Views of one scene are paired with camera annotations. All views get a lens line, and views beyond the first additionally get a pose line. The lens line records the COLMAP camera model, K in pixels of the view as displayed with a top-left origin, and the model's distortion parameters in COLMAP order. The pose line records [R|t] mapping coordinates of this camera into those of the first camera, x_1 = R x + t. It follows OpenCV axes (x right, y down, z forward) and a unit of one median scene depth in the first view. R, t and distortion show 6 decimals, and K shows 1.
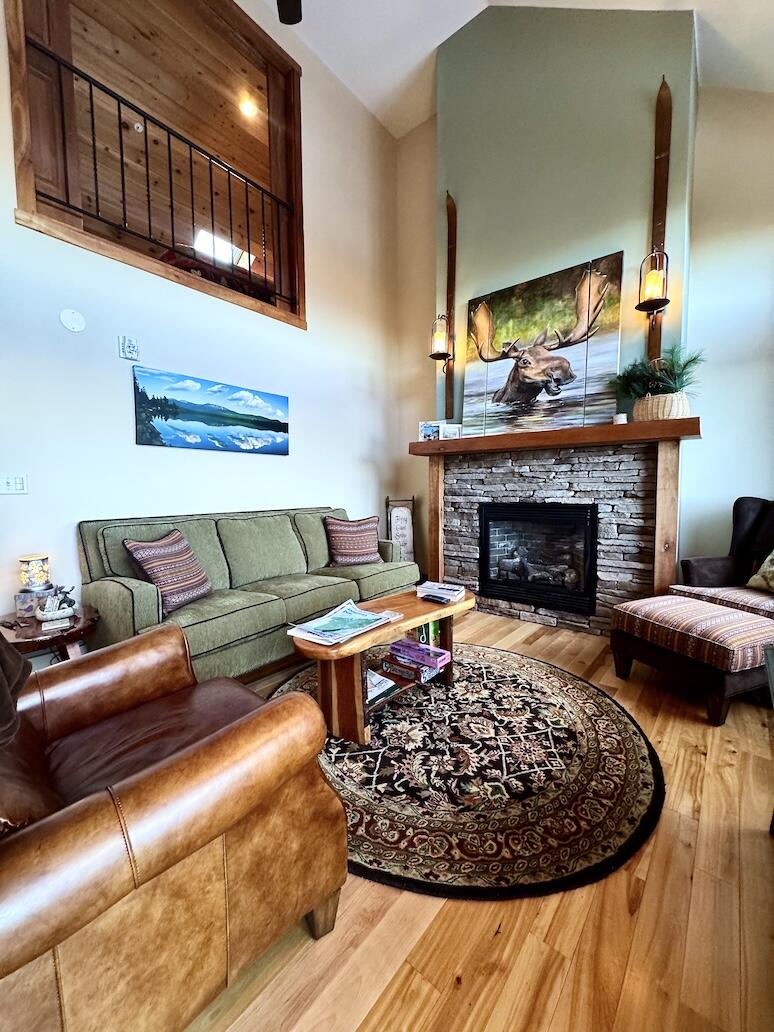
lens RADIAL K [[411.7, 0, 390.0], [0, 411.7, 514.0], [0, 0, 1]] dist [-0.003019, 0.000776]
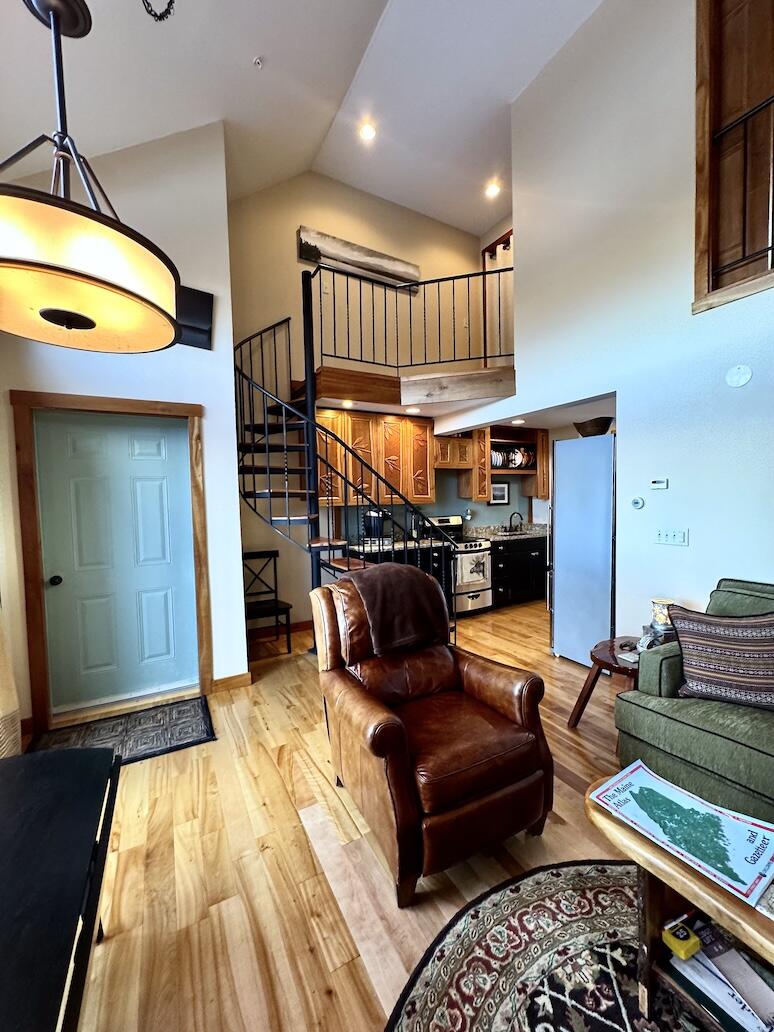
lens RADIAL K [[411.7, 0, 387.6], [0, 411.7, 514.6], [0, 0, 1]] dist [-0.003019, 0.000776]
pose [[-0.369541, 0.052239, -0.927745, 0.380330], [-0.038323, 0.996712, 0.071387, -0.143409], [0.928424, 0.061935, -0.366324, 0.483335]]
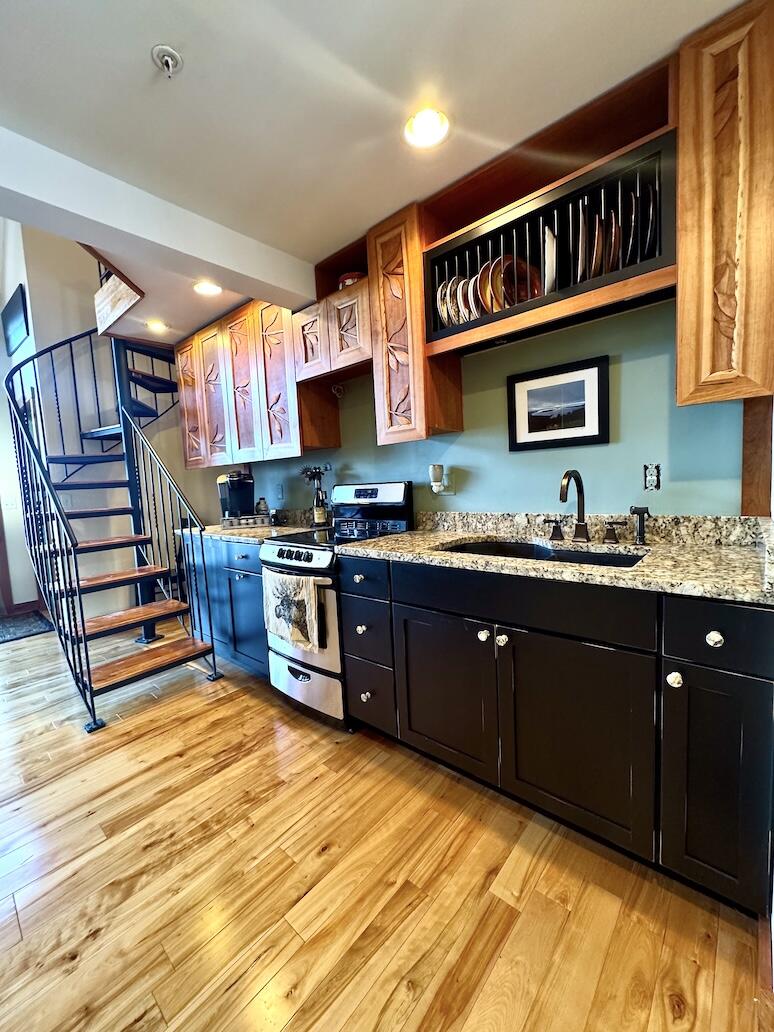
lens RADIAL K [[411.7, 0, 386.9], [0, 411.7, 513.8], [0, 0, 1]] dist [-0.003019, 0.000776]
pose [[-0.997647, 0.055190, 0.040683, -1.434096], [0.060691, 0.986897, 0.149499, -0.075835], [-0.031899, 0.151616, -0.987925, 0.862068]]
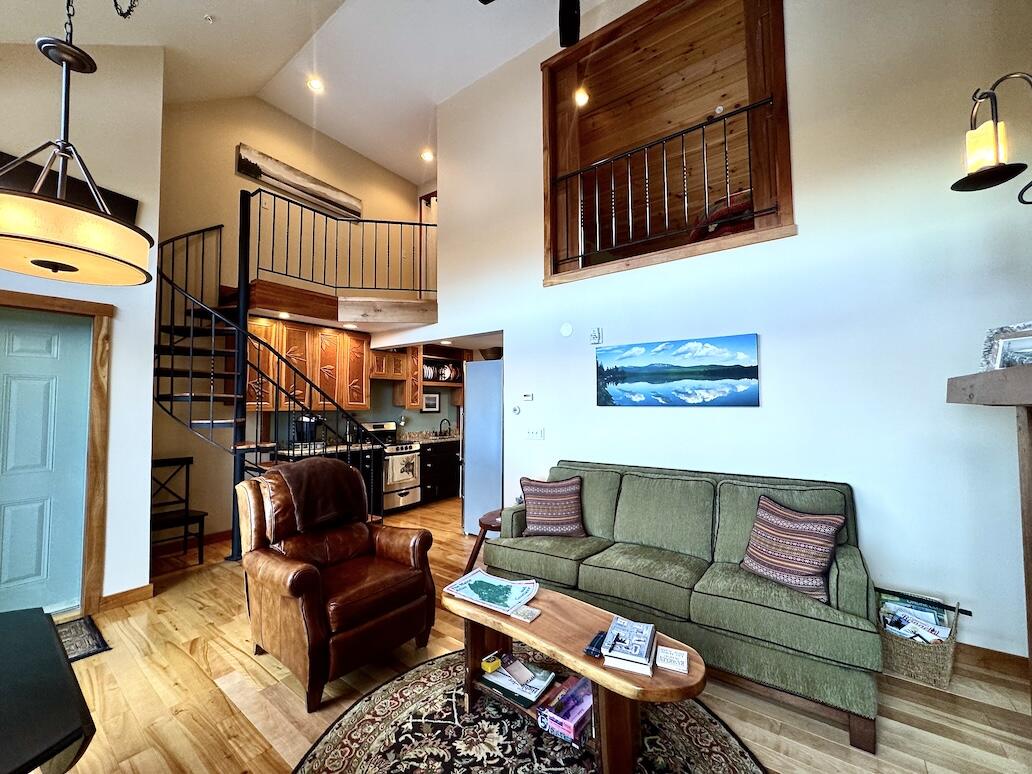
lens RADIAL K [[411.7, 0, 515.2], [0, 411.7, 385.0], [0, 0, 1]] dist [-0.003019, 0.000776]
pose [[0.046059, -0.043216, -0.998003, 0.621514], [-0.061000, 0.997078, -0.045992, -0.143890], [0.997074, 0.062997, 0.043288, 0.606832]]
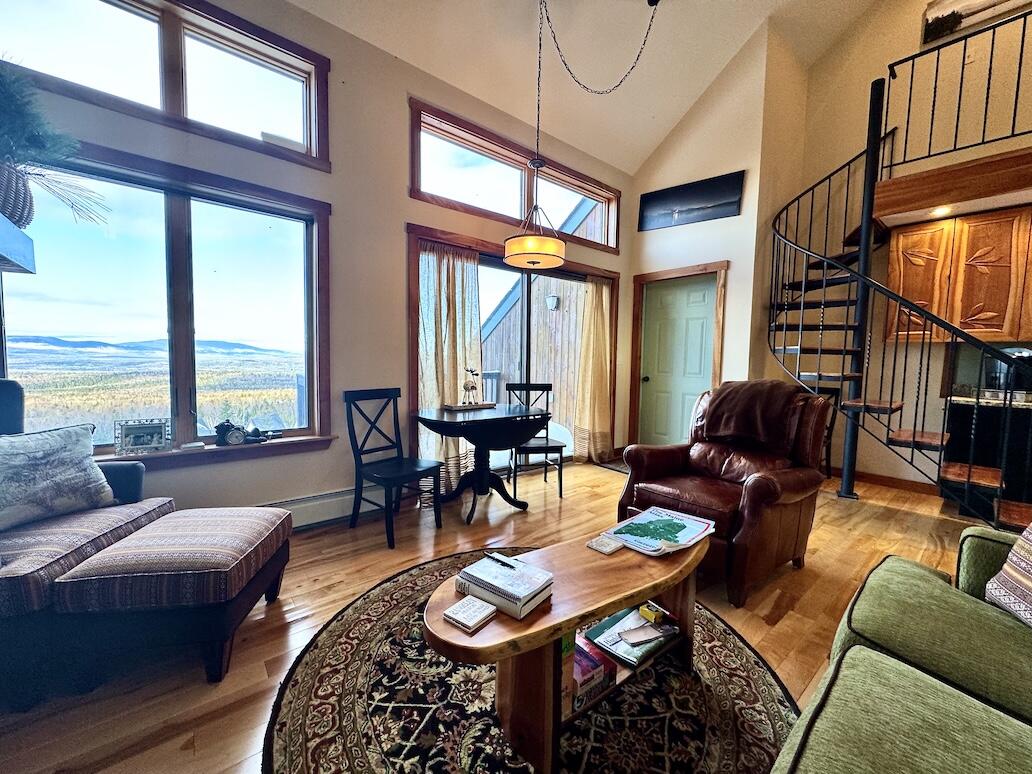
lens RADIAL K [[411.7, 0, 513.5], [0, 411.7, 384.7], [0, 0, 1]] dist [-0.003019, 0.000776]
pose [[-0.980866, -0.026882, 0.192821, 0.017121], [-0.000817, 0.990981, 0.134001, -0.099042], [-0.194684, 0.131279, -0.972041, 1.161153]]
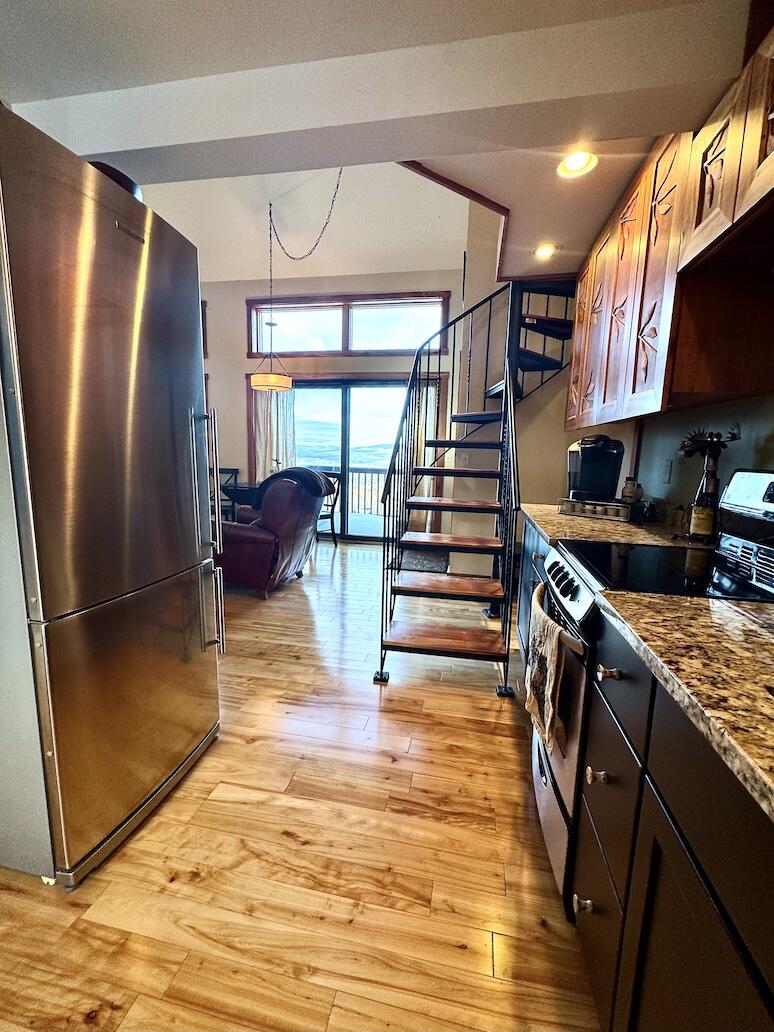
lens RADIAL K [[436.3, 0, 385.6], [0, 436.3, 512.9], [0, 0, 1]] dist [-0.000257, -0.000517]
pose [[-0.464871, -0.130768, 0.875668, -1.533817], [0.037484, 0.985239, 0.167031, -0.059174], [-0.884585, 0.110472, -0.453107, 0.548262]]
